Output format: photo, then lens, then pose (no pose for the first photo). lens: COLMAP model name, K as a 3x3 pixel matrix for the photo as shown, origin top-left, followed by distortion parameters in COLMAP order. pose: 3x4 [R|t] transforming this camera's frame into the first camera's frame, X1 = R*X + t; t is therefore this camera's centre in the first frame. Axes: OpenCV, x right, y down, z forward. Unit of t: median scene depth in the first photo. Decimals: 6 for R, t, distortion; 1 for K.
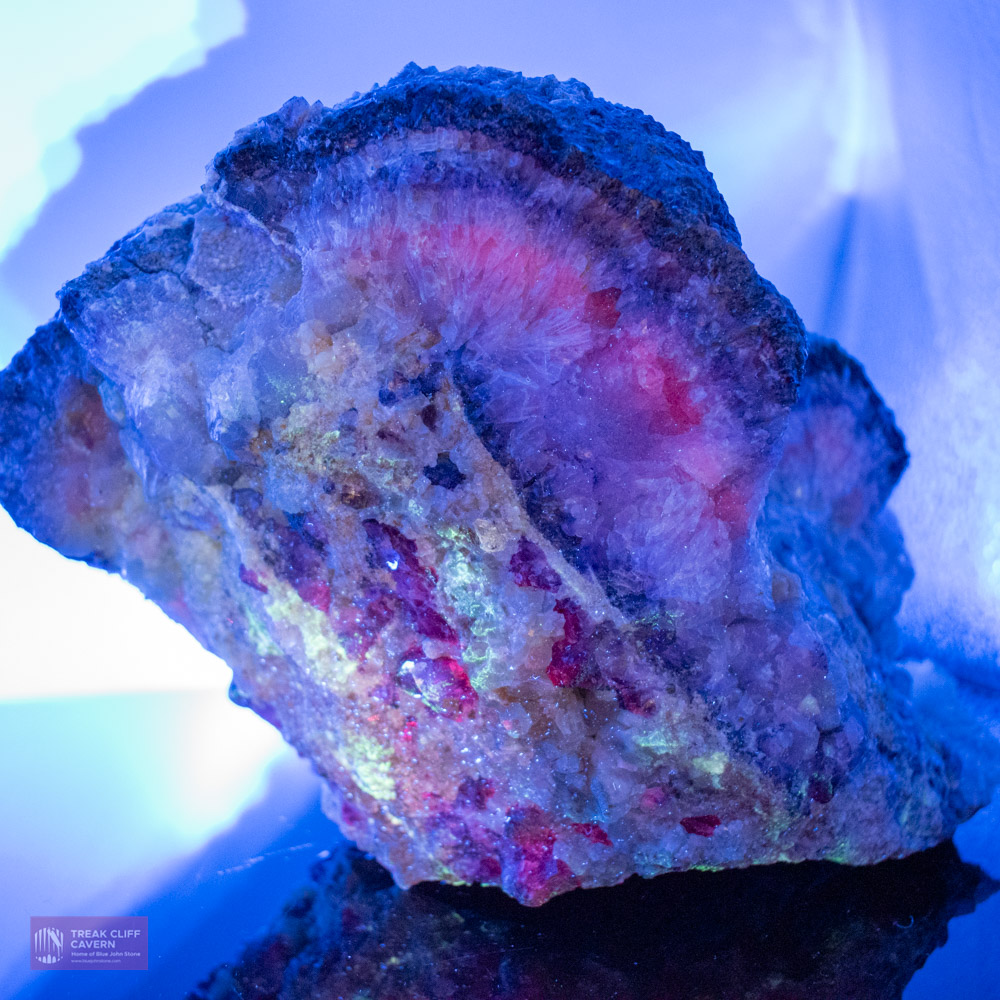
lens RADIAL K [[1274.2, 0, 424.1], [0, 1274.2, 500.1], [0, 0, 1]] dist [-0.146778, 0.052316]
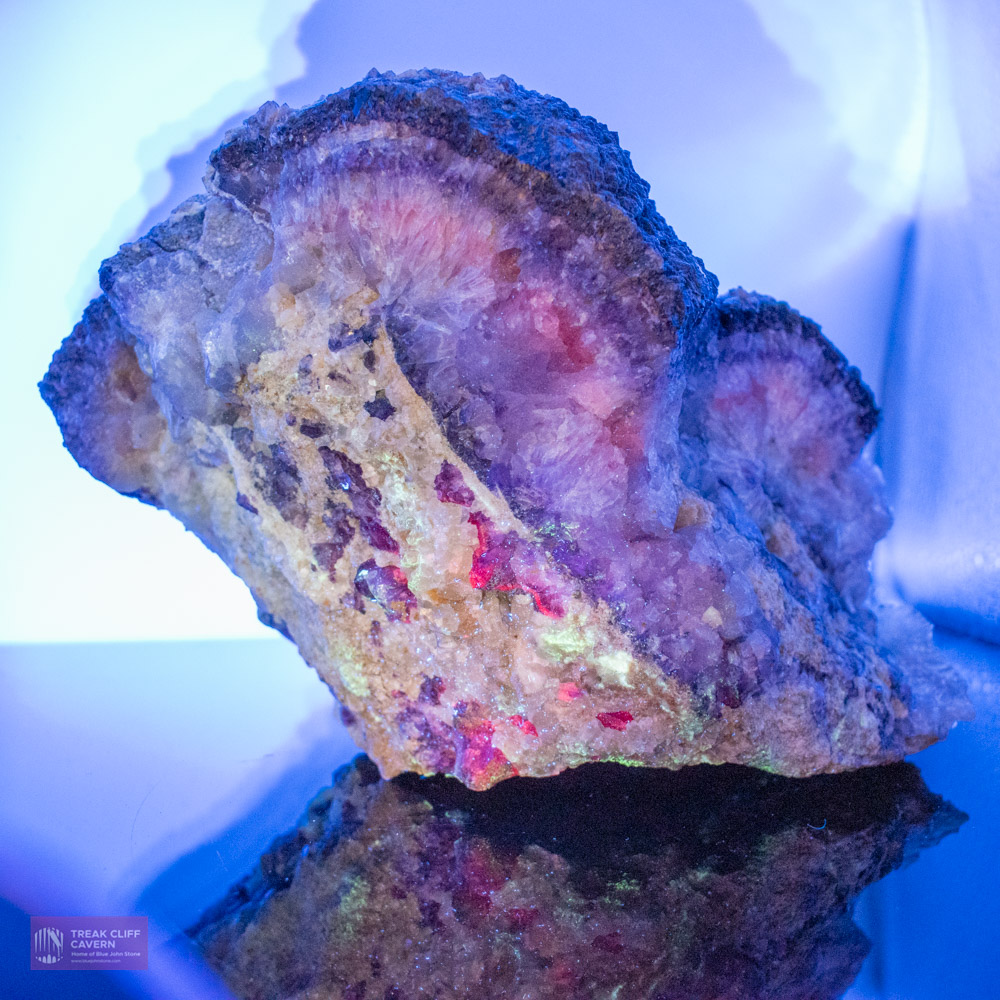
lens RADIAL K [[1274.2, 0, 424.1], [0, 1274.2, 500.1], [0, 0, 1]] dist [-0.146778, 0.052316]
pose [[0.985857, 0.007628, -0.167417, 0.248747], [-0.009574, 0.999896, -0.010819, 0.076337], [0.167317, 0.012268, 0.985827, -0.168060]]
